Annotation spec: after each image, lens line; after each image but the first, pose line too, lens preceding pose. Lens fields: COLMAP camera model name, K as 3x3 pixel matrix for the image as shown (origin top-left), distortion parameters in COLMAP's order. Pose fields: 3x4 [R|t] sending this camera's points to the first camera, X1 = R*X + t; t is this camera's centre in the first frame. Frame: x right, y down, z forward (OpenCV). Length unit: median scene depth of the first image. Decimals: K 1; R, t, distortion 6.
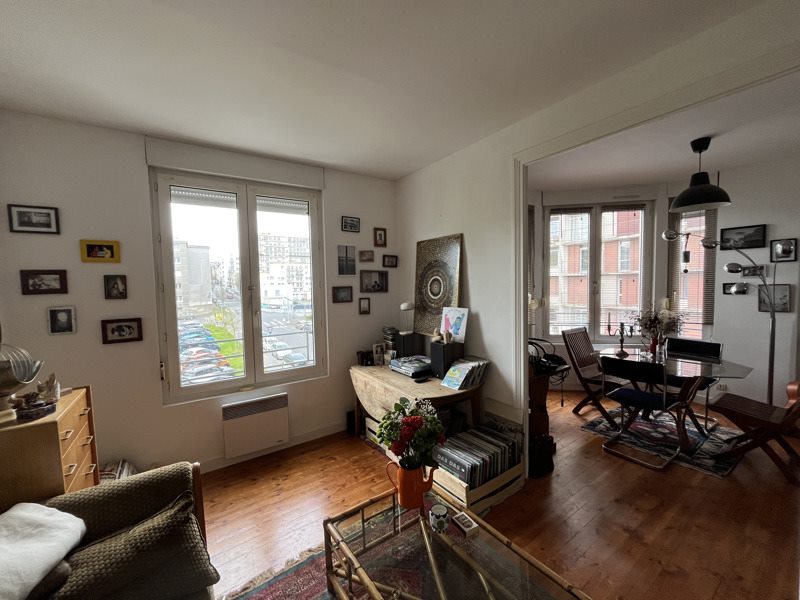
lens RADIAL K [[321.3, 0, 396.1], [0, 321.3, 300.6], [0, 0, 1]] dist [-0.003524, -0.000213]
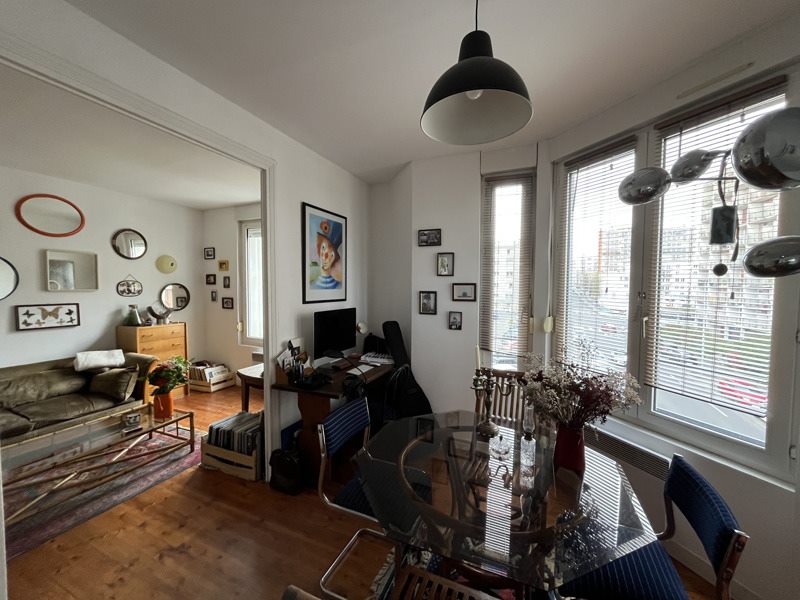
lens RADIAL K [[321.3, 0, 398.0], [0, 321.3, 299.2], [0, 0, 1]] dist [-0.003524, -0.000213]
pose [[0.528801, 0.065661, -0.846202, 1.528610], [-0.067276, 0.997109, 0.035329, -0.082158], [0.846075, 0.038246, 0.531689, 0.841809]]
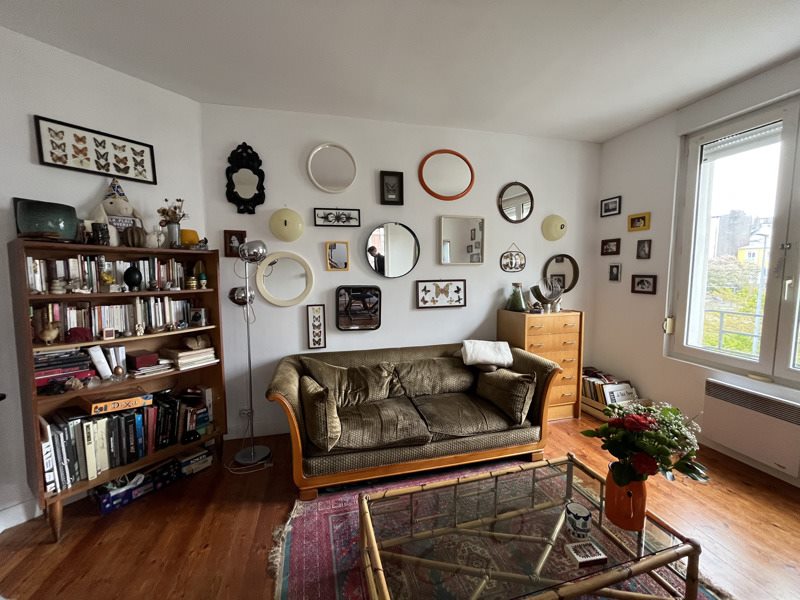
lens RADIAL K [[321.3, 0, 402.1], [0, 321.3, 299.1], [0, 0, 1]] dist [-0.003524, -0.000213]
pose [[-0.332830, 0.121301, -0.935152, 0.661497], [-0.032912, 0.989593, 0.140077, 0.006150], [0.942412, 0.077400, -0.325374, 0.529264]]
